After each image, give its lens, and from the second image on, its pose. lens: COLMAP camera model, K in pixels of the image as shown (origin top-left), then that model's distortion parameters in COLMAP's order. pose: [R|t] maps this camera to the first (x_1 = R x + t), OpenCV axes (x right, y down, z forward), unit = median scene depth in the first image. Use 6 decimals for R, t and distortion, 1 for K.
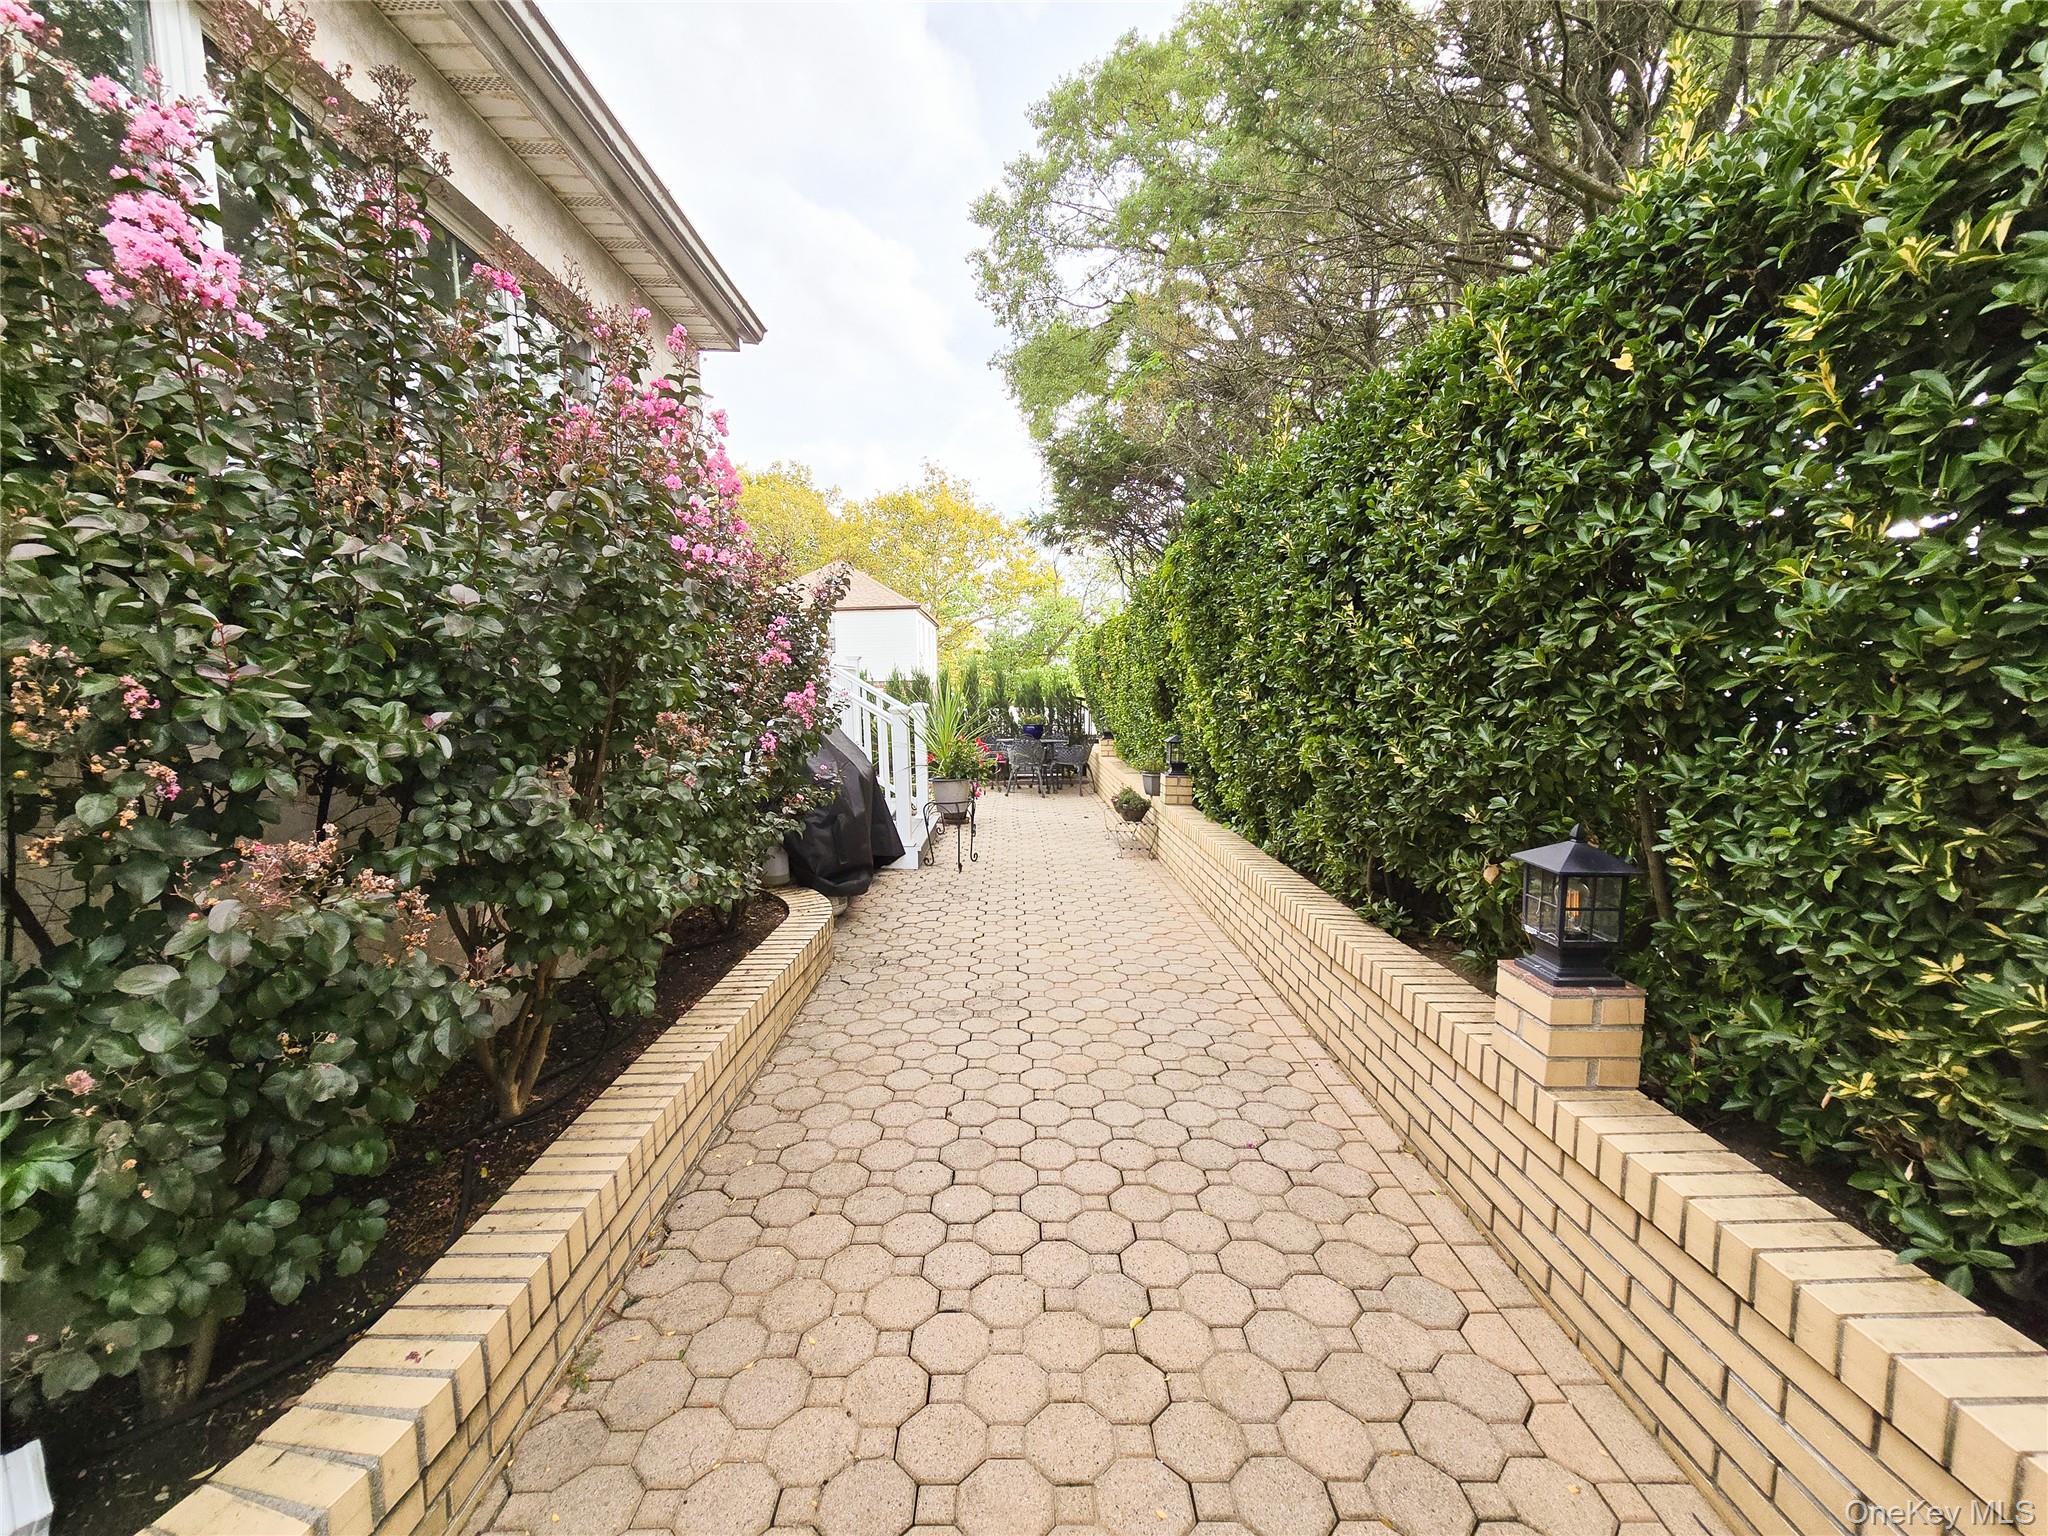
lens RADIAL K [[809.8, 0, 1012.6], [0, 809.8, 783.8], [0, 0, 1]] dist [-0.002980, -0.000310]
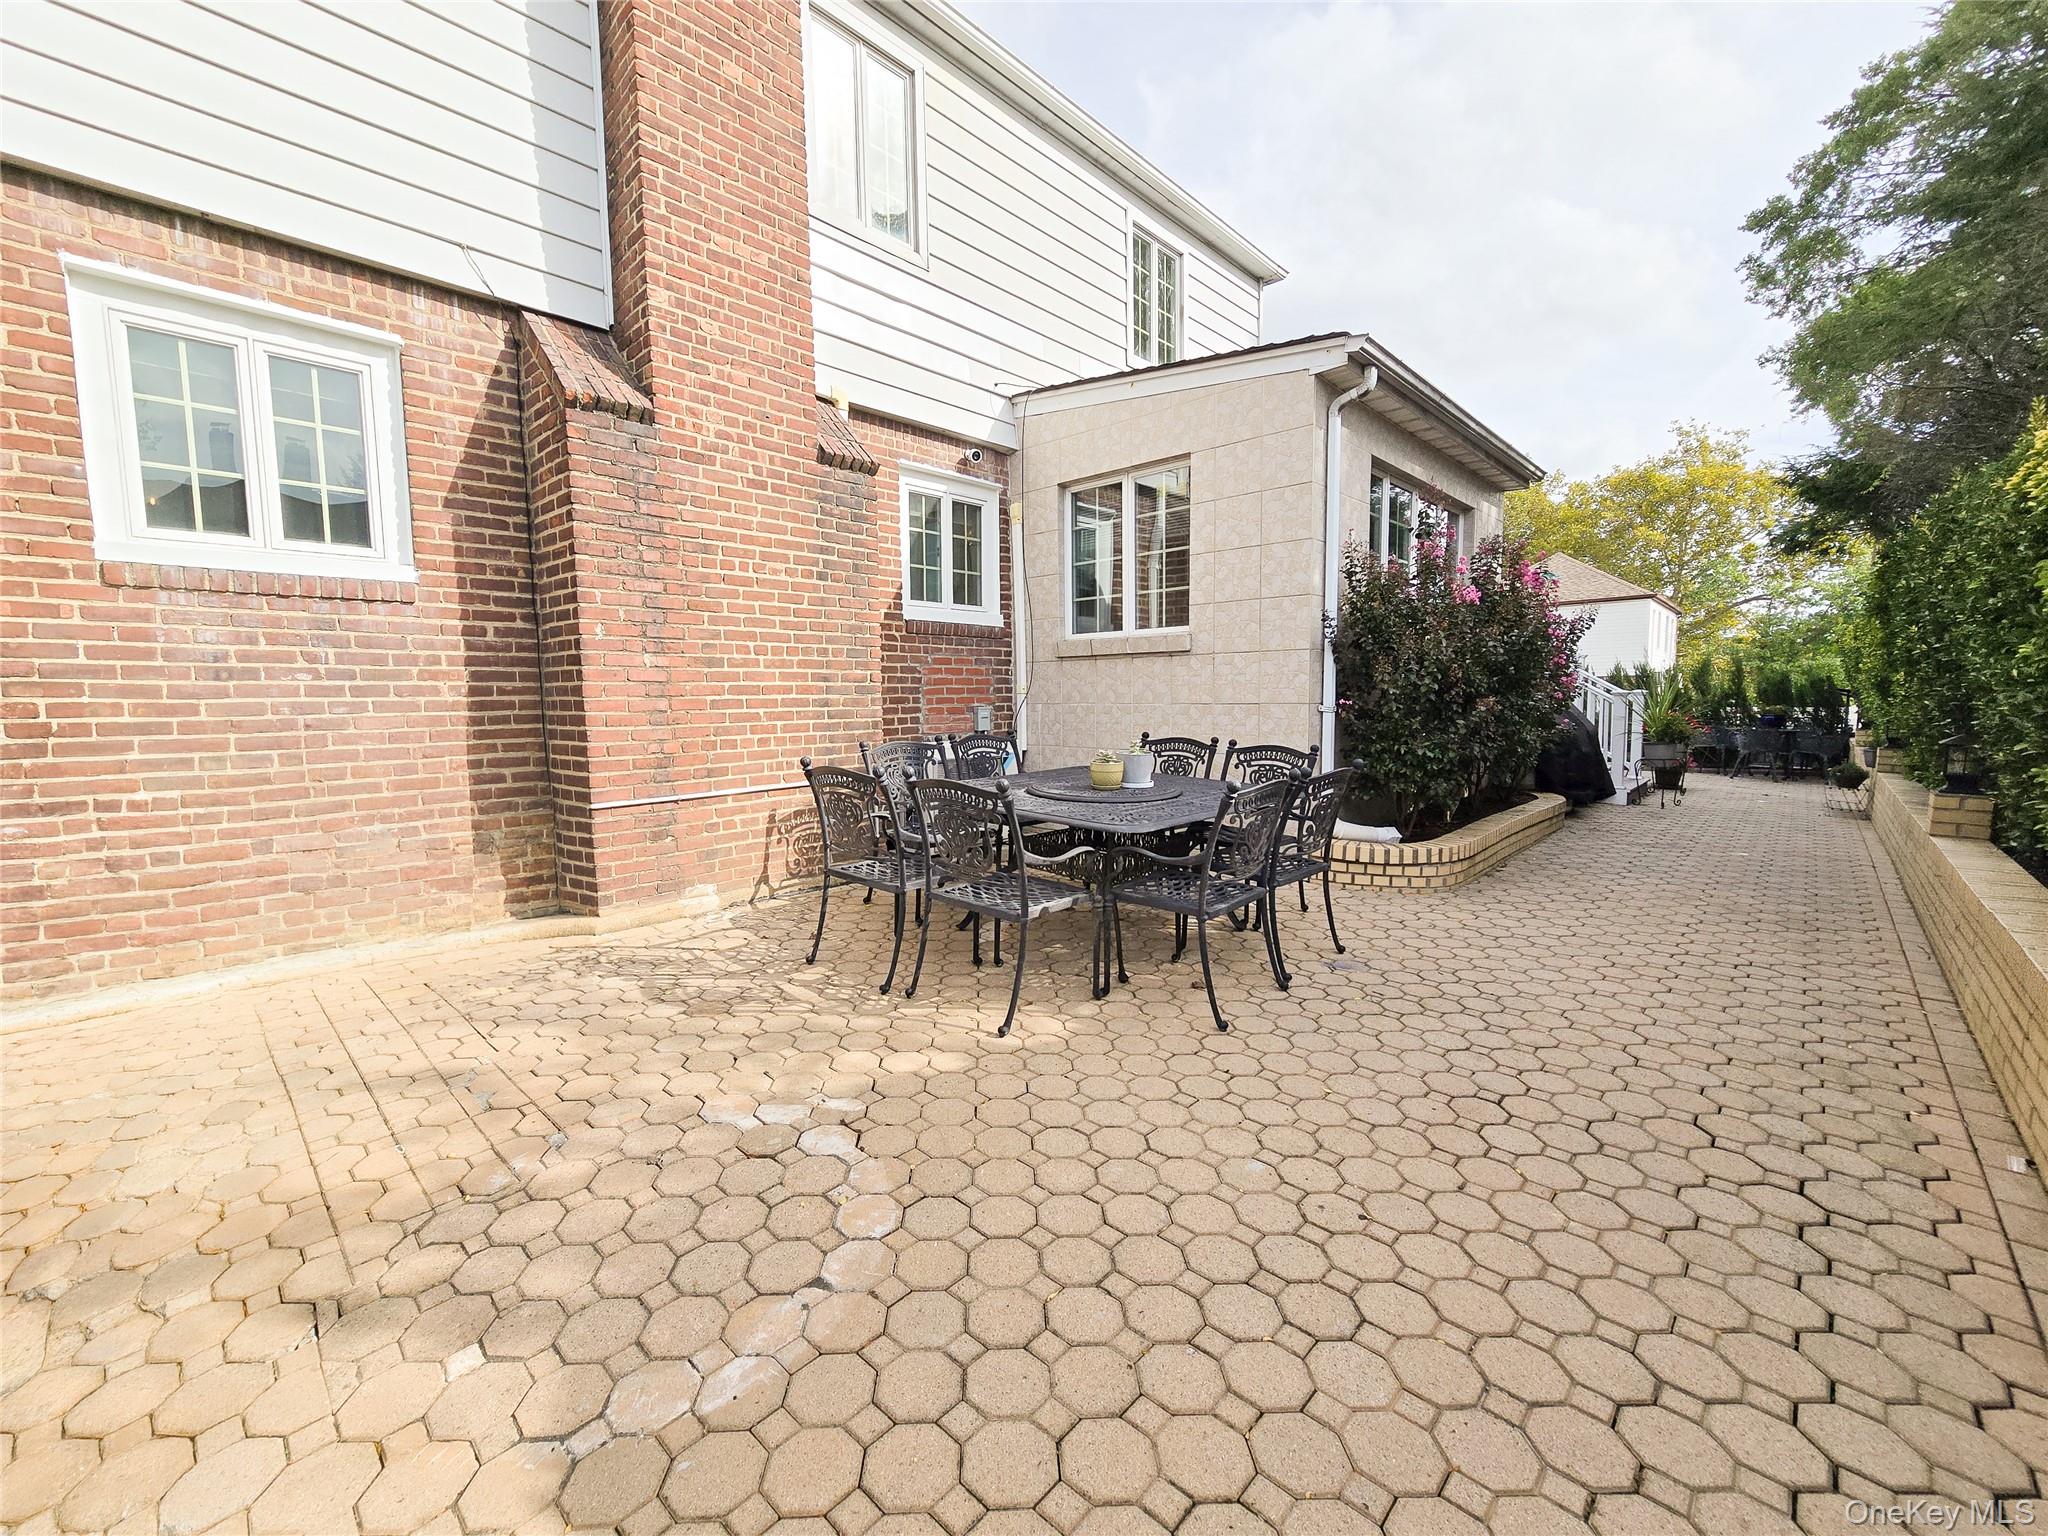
lens RADIAL K [[845.9, 0, 1028.6], [0, 845.9, 773.8], [0, 0, 1]] dist [-0.001993, -0.000595]
pose [[0.733429, 0.066230, -0.676532, 0.076888], [-0.076819, 0.996942, 0.014317, 0.074875], [0.675412, 0.041470, 0.736274, -0.546540]]
